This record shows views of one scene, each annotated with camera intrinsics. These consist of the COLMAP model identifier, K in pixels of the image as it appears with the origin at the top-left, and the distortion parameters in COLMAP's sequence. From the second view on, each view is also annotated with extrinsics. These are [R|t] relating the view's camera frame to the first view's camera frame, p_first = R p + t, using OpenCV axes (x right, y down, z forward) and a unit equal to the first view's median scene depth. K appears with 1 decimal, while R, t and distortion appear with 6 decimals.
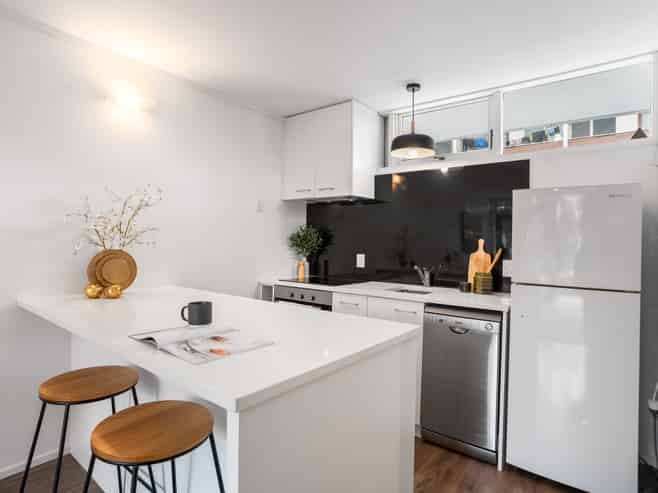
lens RADIAL K [[358.3, 0, 327.8], [0, 358.3, 245.7], [0, 0, 1]] dist [-0.000118, 0.000015]
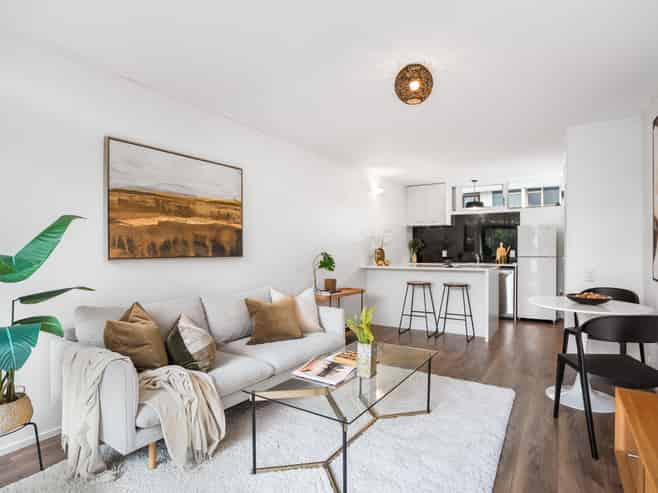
lens RADIAL K [[358.3, 0, 329.8], [0, 358.3, 247.2], [0, 0, 1]] dist [-0.000118, 0.000015]
pose [[0.997977, -0.018796, 0.060731, -0.875911], [0.019947, 0.999632, -0.018401, 0.034758], [-0.060363, 0.019575, 0.997985, -1.351666]]
